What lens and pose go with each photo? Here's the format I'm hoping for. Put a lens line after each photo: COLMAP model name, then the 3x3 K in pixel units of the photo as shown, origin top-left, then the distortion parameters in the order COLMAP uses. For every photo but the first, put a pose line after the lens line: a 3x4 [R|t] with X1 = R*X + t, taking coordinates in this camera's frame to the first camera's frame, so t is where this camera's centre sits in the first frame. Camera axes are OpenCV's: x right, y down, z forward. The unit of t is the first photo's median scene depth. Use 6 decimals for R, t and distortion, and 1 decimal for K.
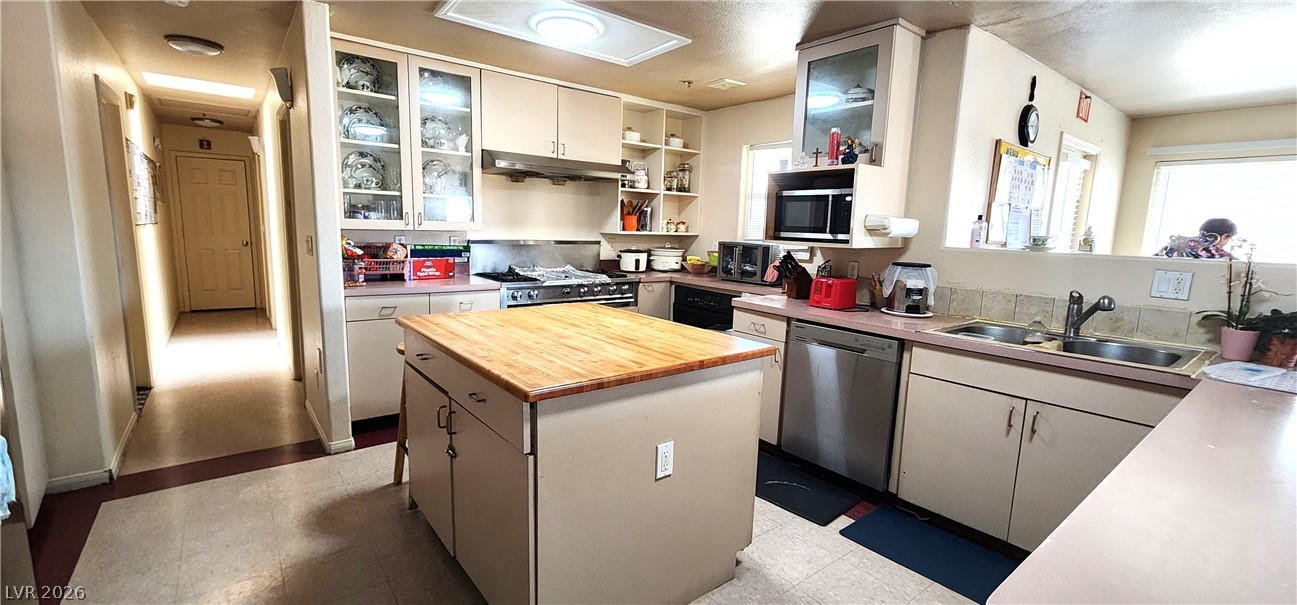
lens RADIAL K [[531.2, 0, 652.6], [0, 531.2, 311.9], [0, 0, 1]] dist [-0.000081, -0.000020]
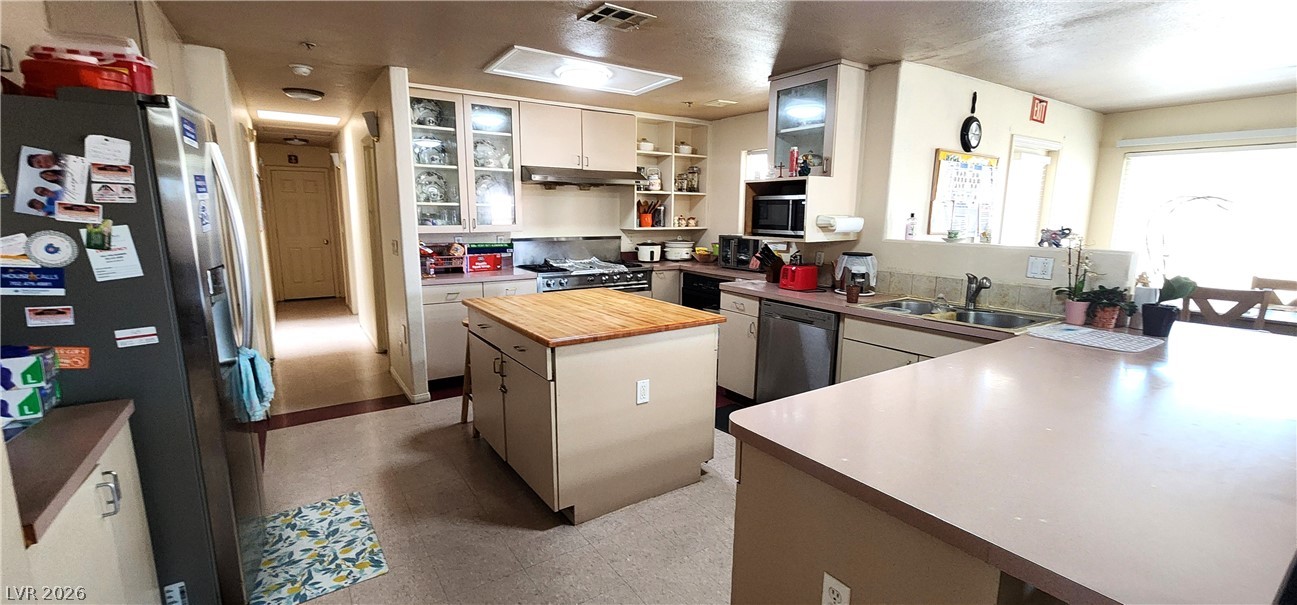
lens RADIAL K [[531.2, 0, 652.6], [0, 531.2, 311.9], [0, 0, 1]] dist [-0.000081, -0.000020]
pose [[0.996980, -0.009437, -0.077088, 0.083036], [0.011349, 0.999638, 0.024399, 0.009365], [0.076830, -0.025200, 0.996726, -0.238542]]
